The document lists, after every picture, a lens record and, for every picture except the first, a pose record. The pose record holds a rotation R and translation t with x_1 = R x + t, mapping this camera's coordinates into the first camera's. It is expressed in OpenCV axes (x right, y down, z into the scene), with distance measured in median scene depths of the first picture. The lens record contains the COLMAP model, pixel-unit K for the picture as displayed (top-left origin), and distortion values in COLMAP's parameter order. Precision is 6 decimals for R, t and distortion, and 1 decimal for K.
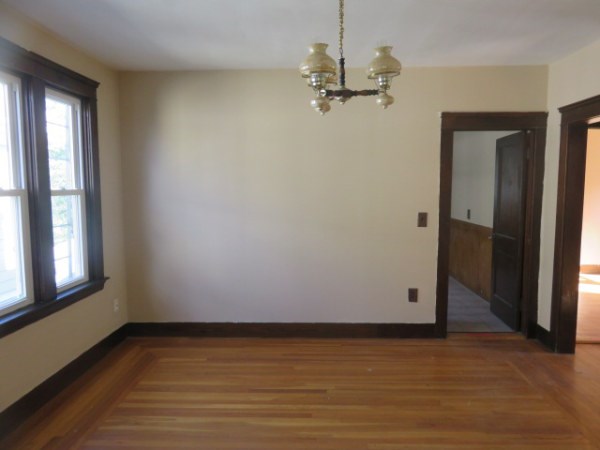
lens RADIAL K [[448.6, 0, 302.3], [0, 448.6, 226.1], [0, 0, 1]] dist [0.000268, -0.010332]
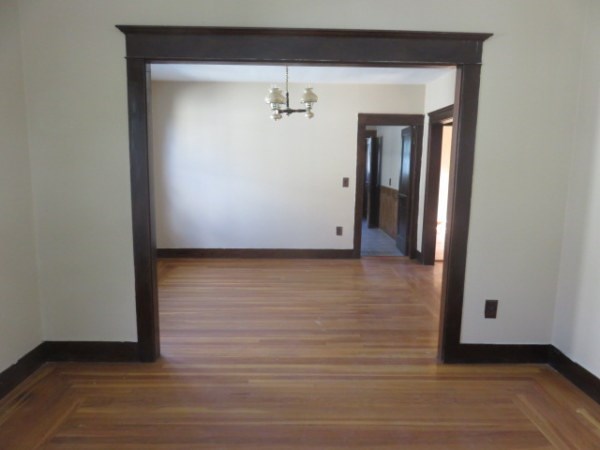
lens RADIAL K [[448.6, 0, 295.9], [0, 448.6, 225.5], [0, 0, 1]] dist [0.000268, -0.010332]
pose [[0.998722, 0.010348, 0.049469, 0.021006], [-0.013011, 0.998466, 0.053826, 0.056141], [-0.048836, -0.054401, 0.997324, -0.574423]]
